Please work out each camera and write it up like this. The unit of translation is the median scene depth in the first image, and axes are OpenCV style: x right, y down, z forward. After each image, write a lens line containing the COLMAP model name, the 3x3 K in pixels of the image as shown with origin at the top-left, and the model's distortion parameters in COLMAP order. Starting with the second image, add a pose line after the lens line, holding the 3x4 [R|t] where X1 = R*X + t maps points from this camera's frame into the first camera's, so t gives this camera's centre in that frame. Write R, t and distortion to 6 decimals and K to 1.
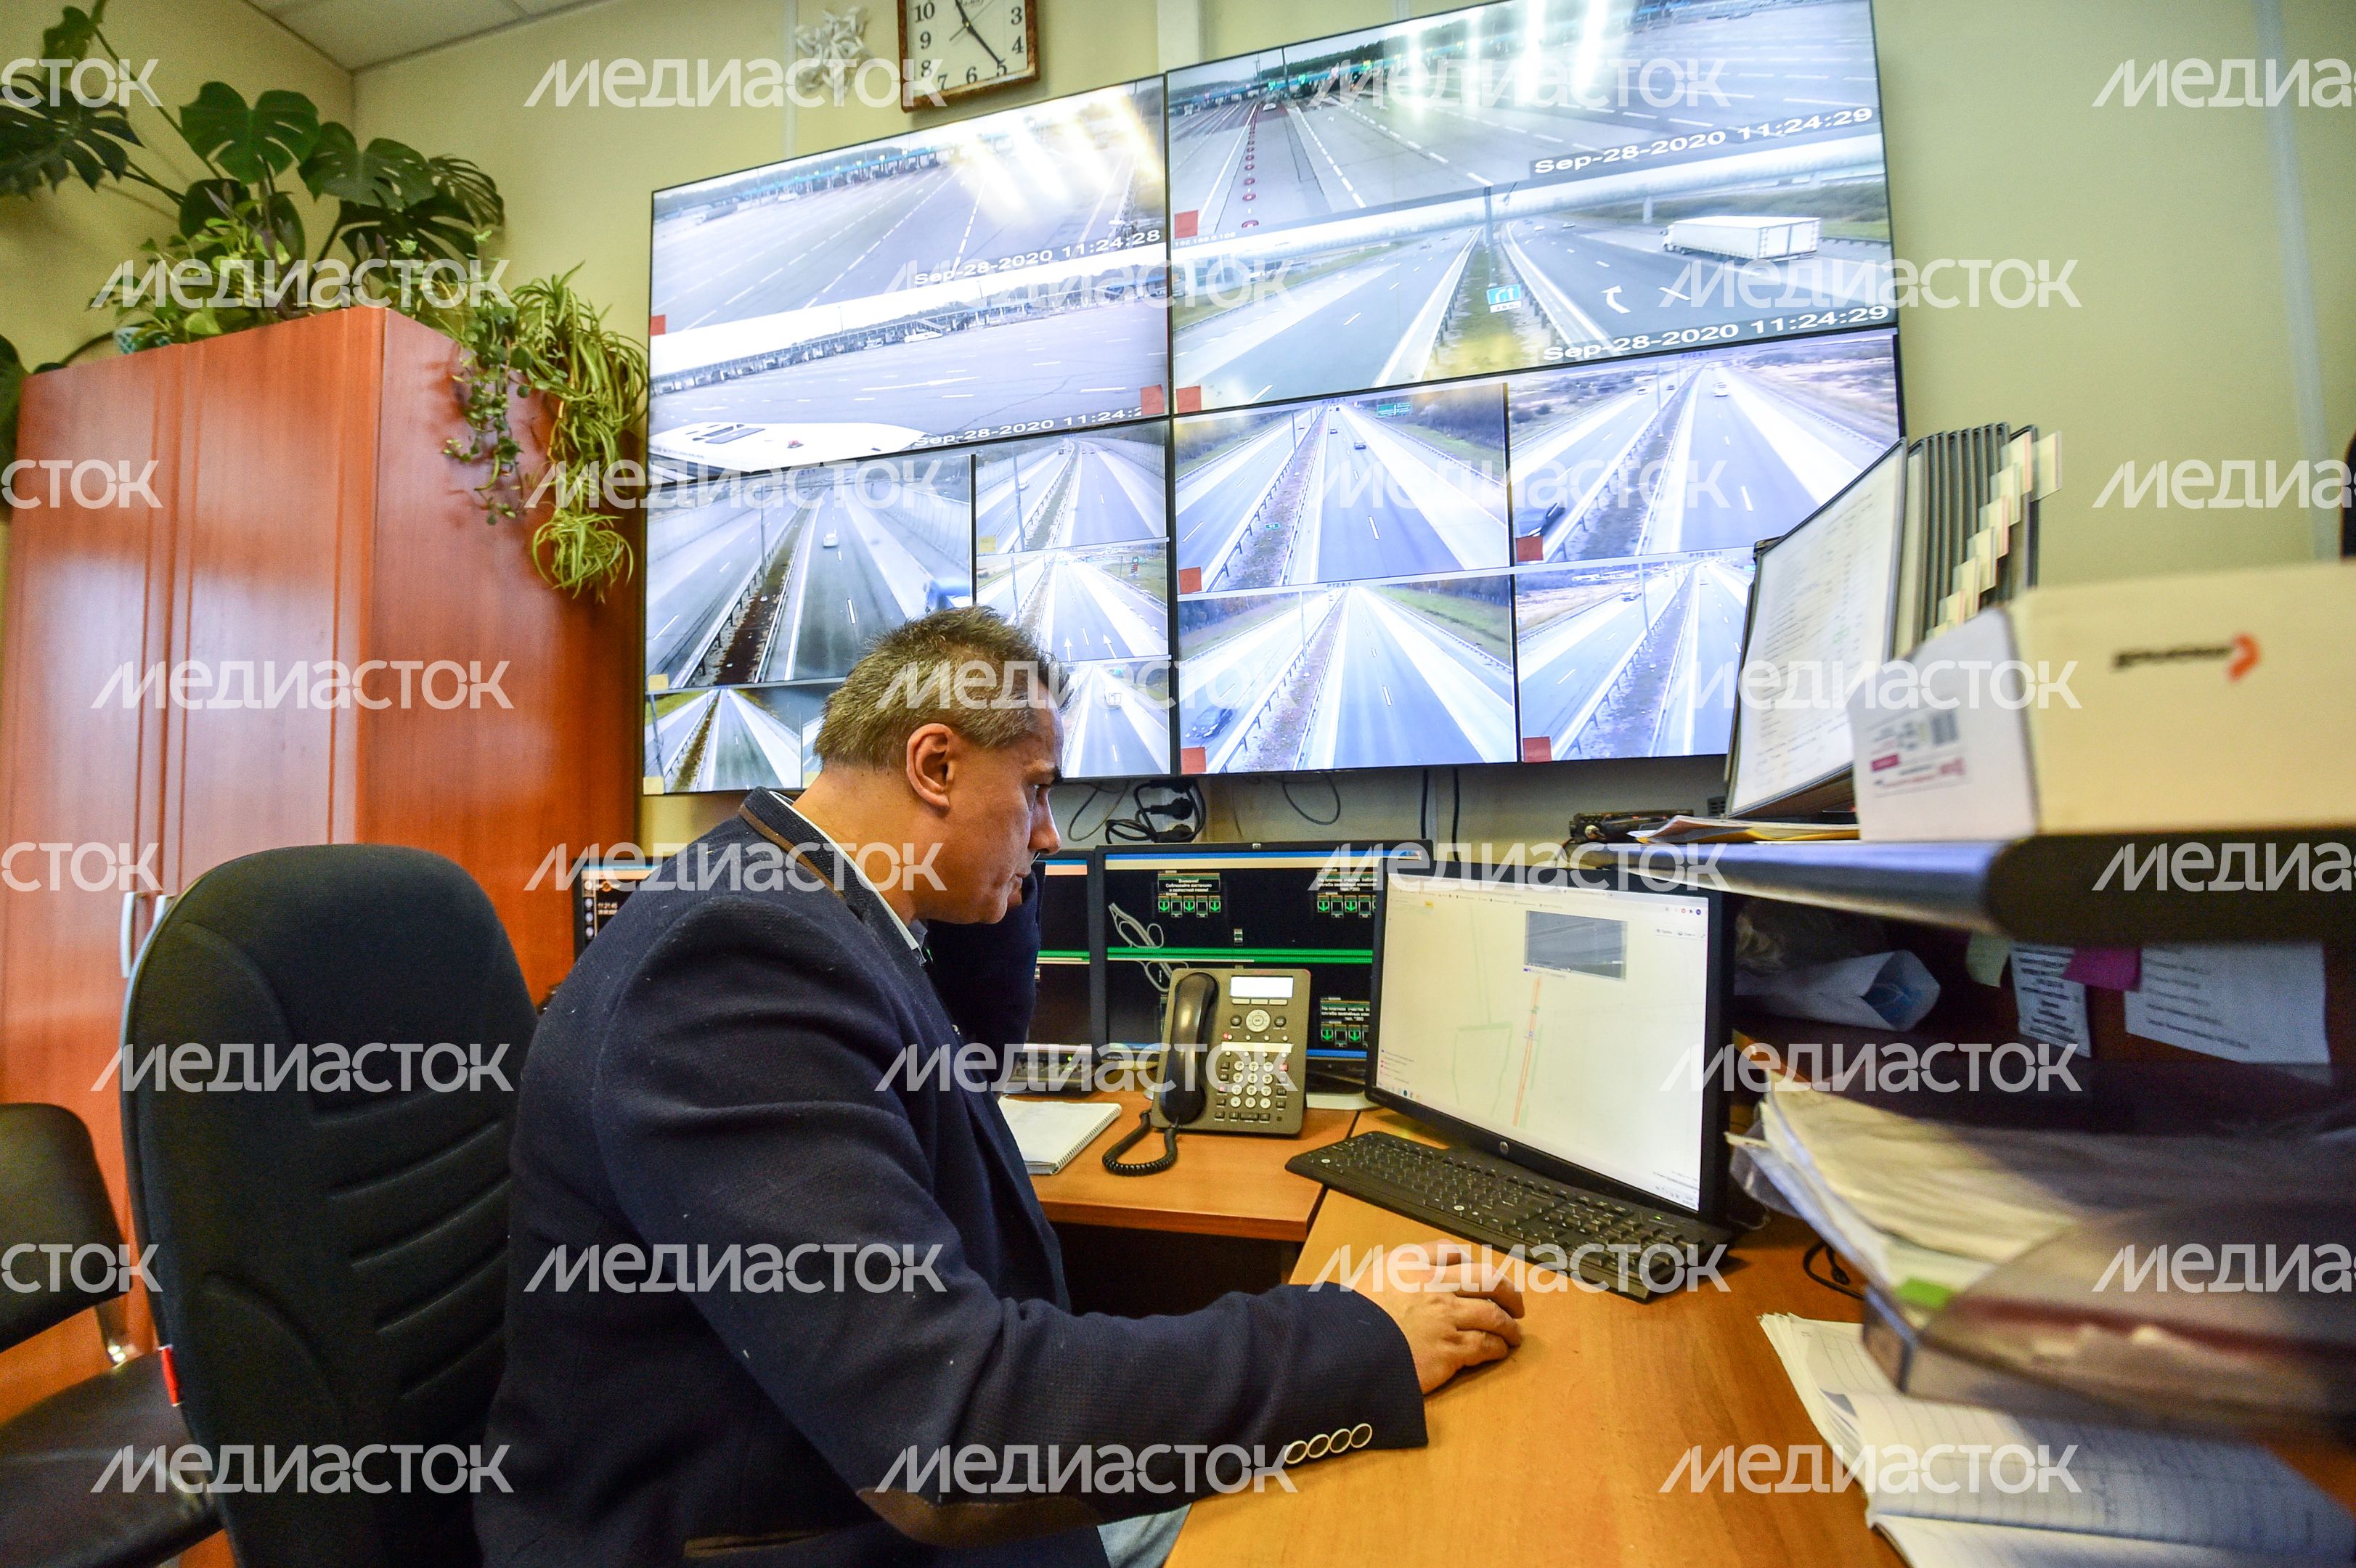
lens RADIAL K [[1108.3, 0, 1180.0], [0, 1108.3, 781.8], [0, 0, 1]] dist [0.011503, -0.017987]
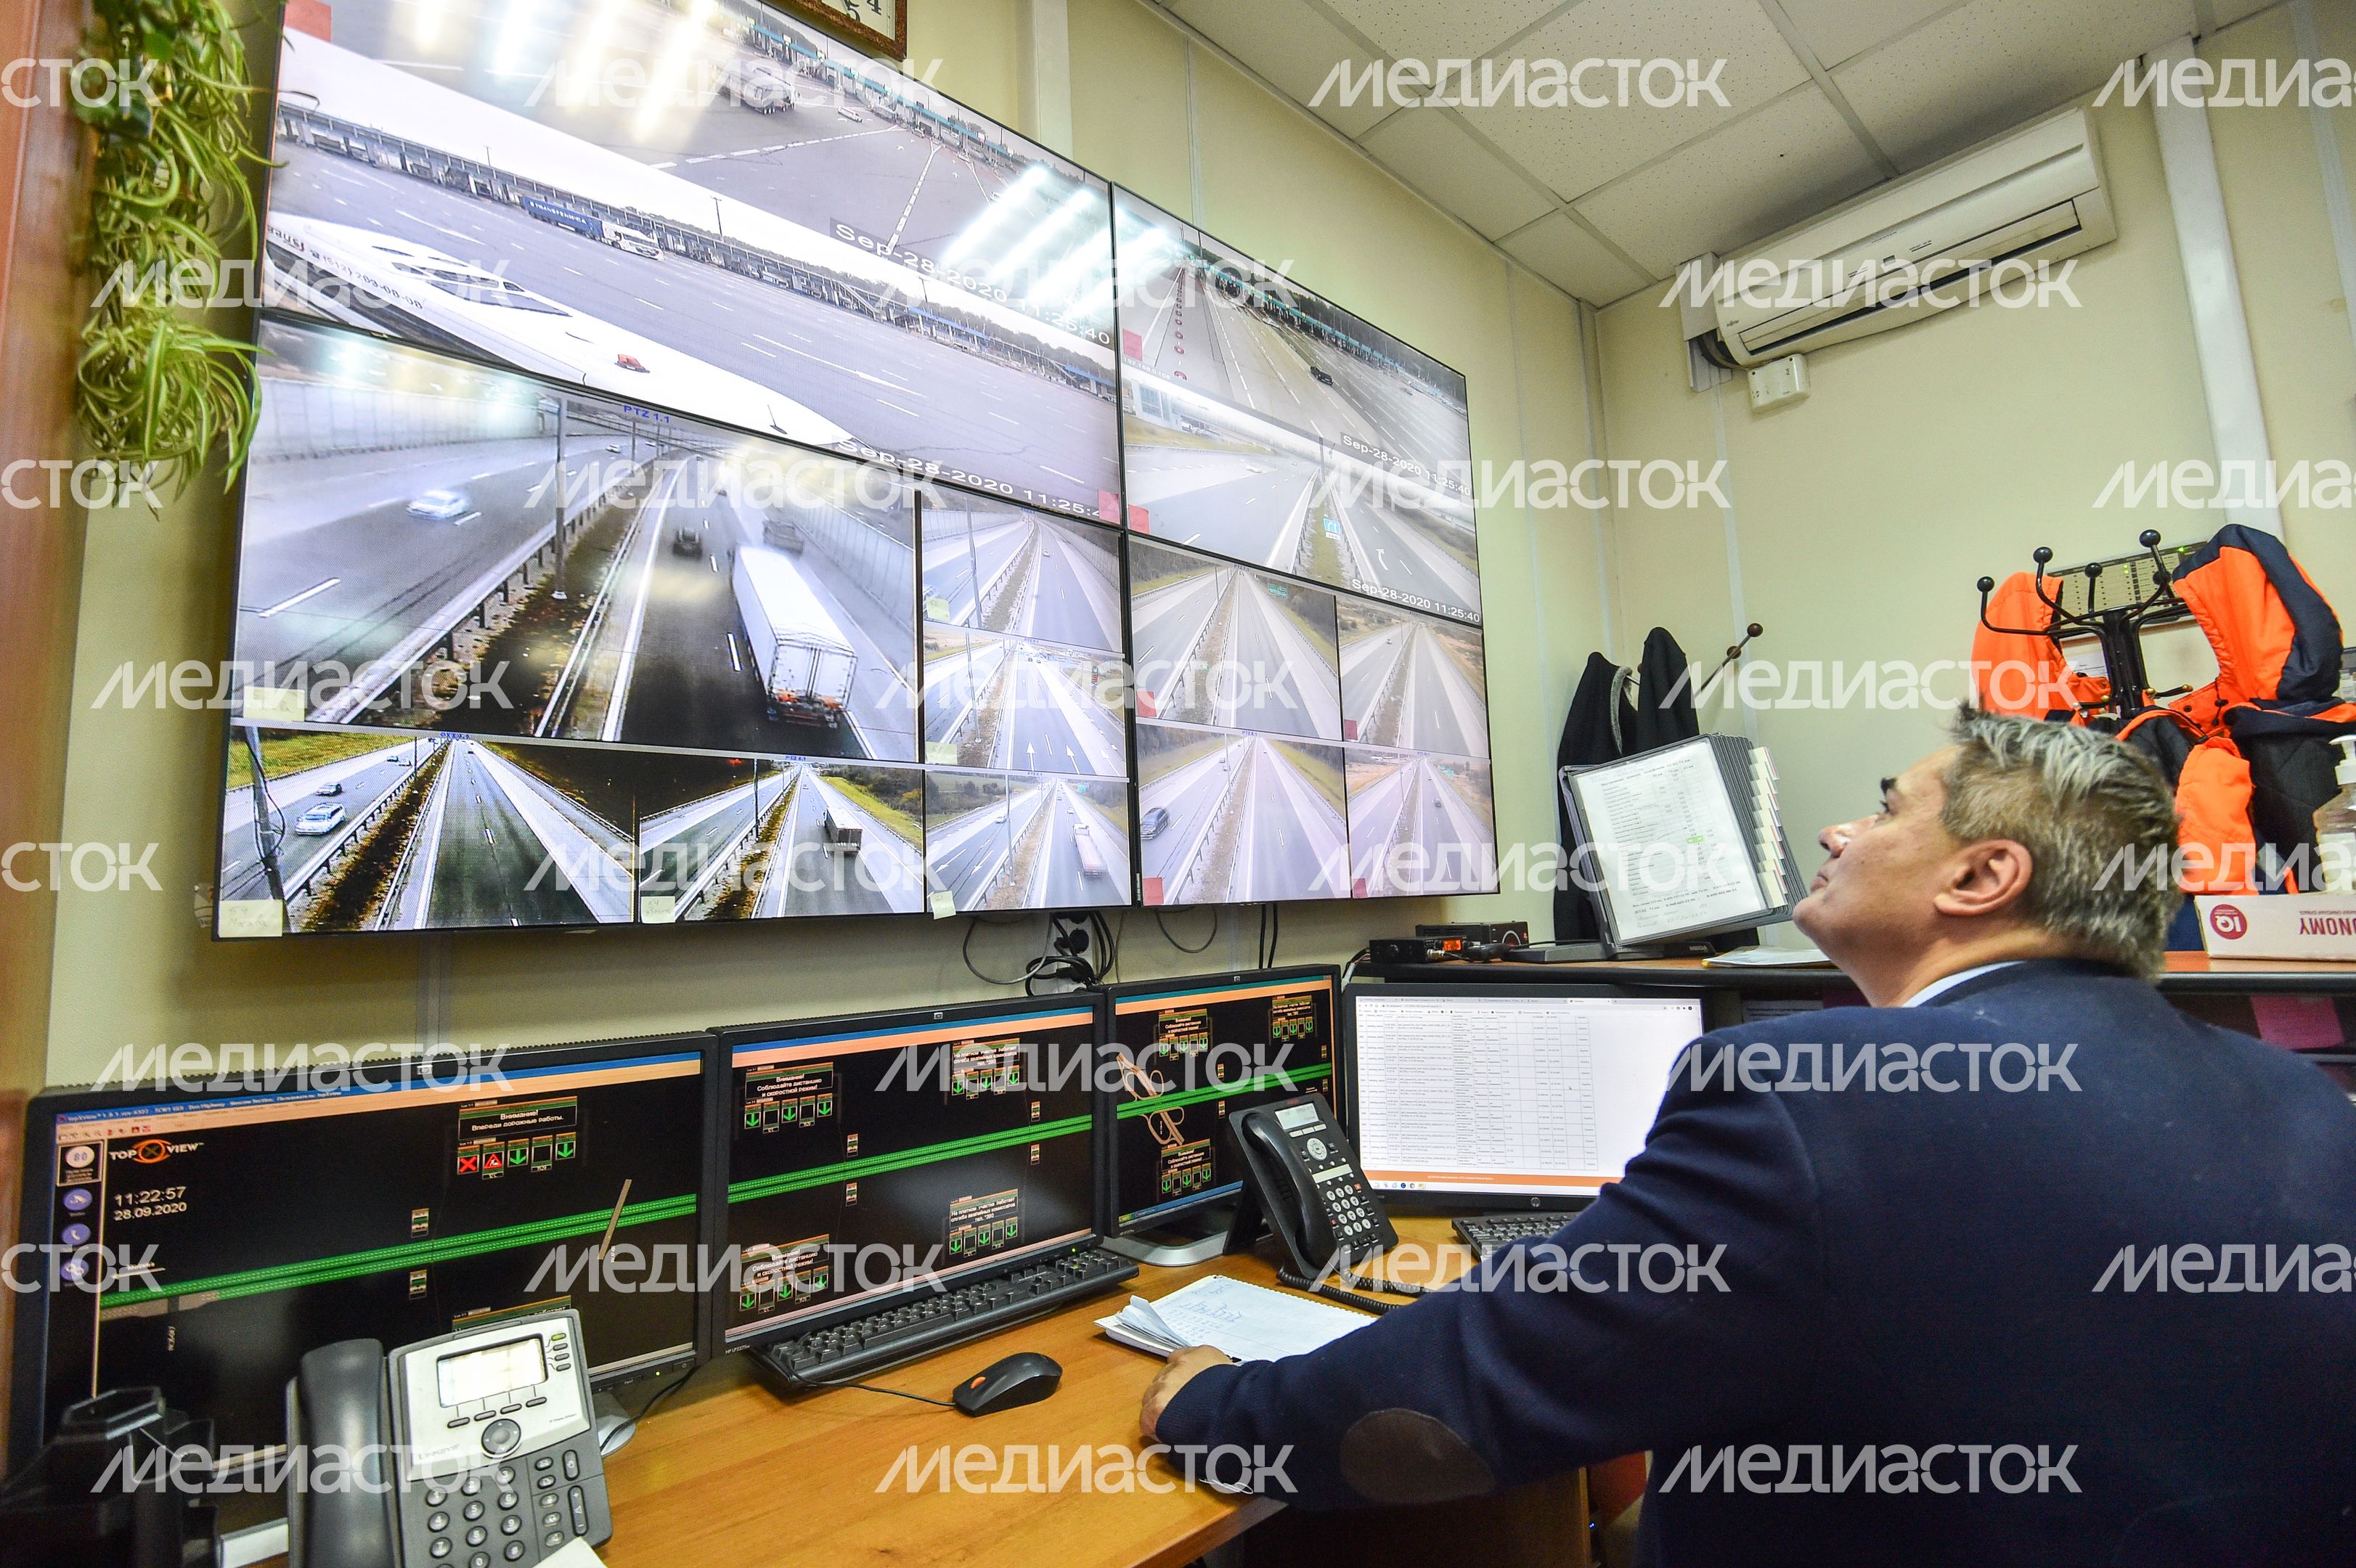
lens RADIAL K [[1087.0, 0, 1178.7], [0, 1087.0, 786.0], [0, 0, 1]] dist [0.012598, -0.020816]
pose [[0.517305, 0.094835, 0.850531, -0.774513], [-0.019839, 0.994903, -0.098866, -0.017348], [-0.855571, 0.034270, 0.516549, 0.488829]]
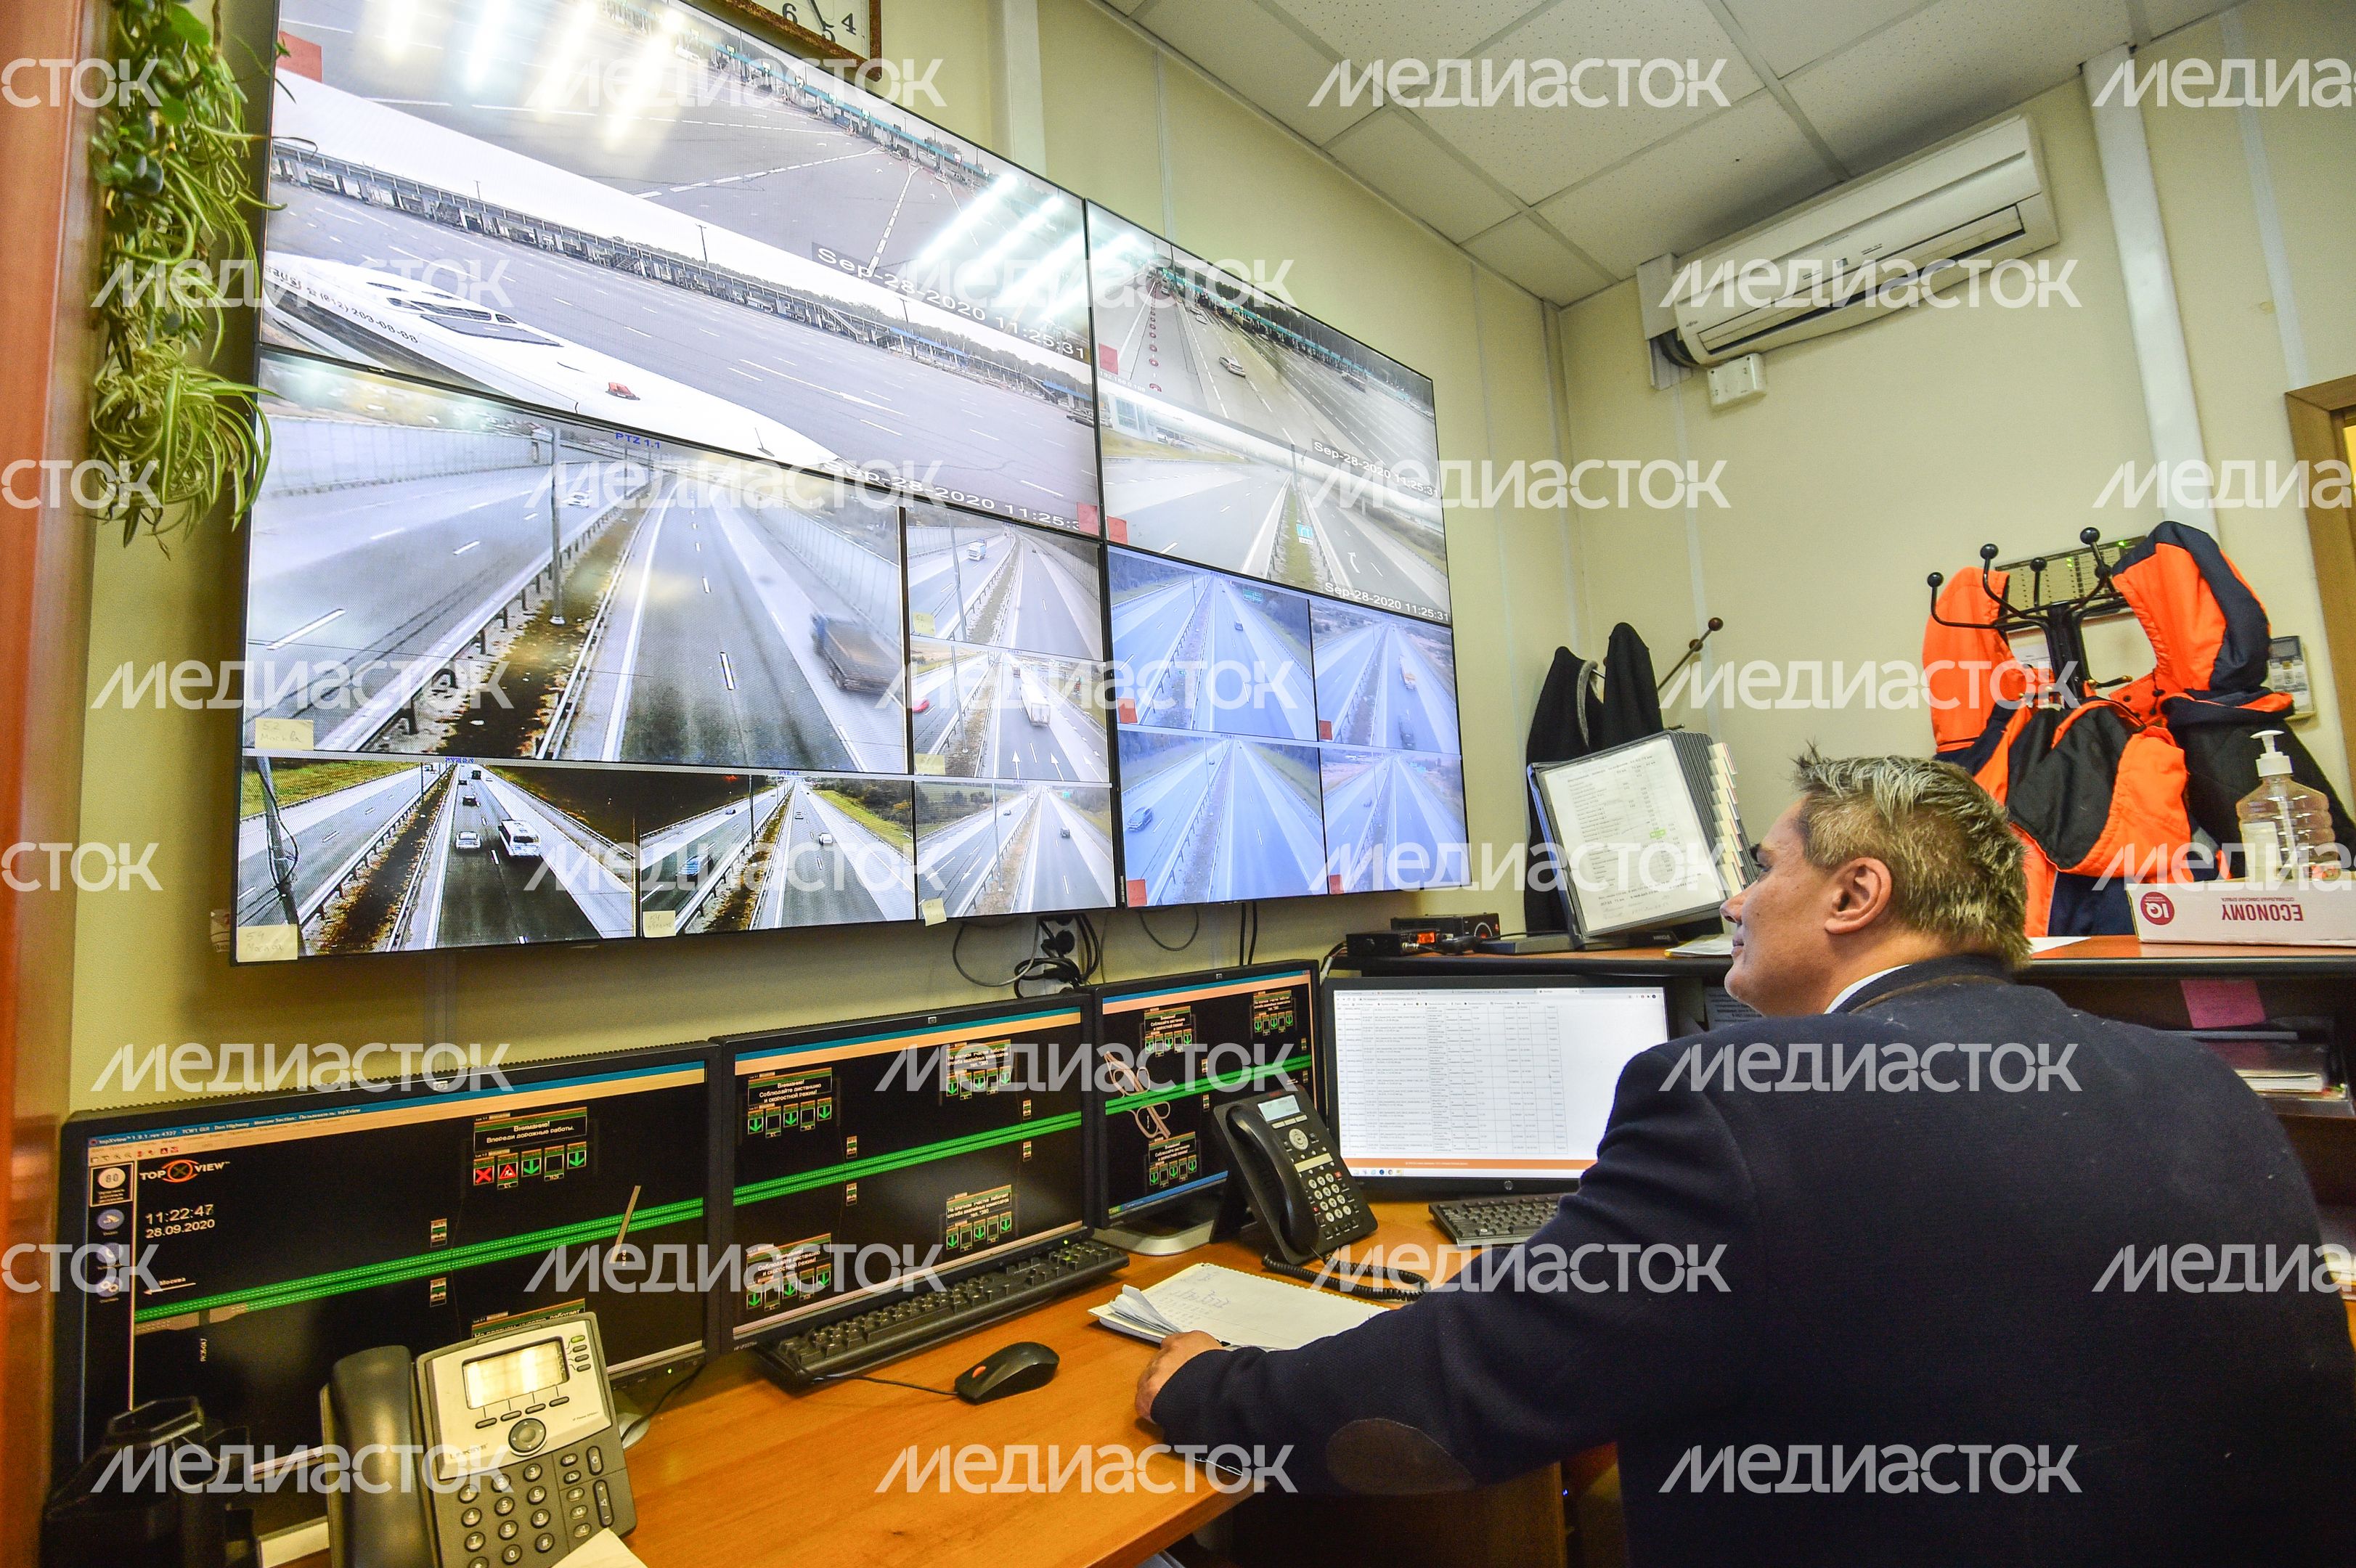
lens RADIAL K [[1085.4, 0, 1178.0], [0, 1085.4, 784.0], [0, 0, 1]] dist [0.014819, -0.023076]
pose [[0.499311, 0.079803, 0.862740, -0.801025], [-0.003546, 0.995929, -0.090070, -0.028753], [-0.866416, 0.041914, 0.497561, 0.479394]]
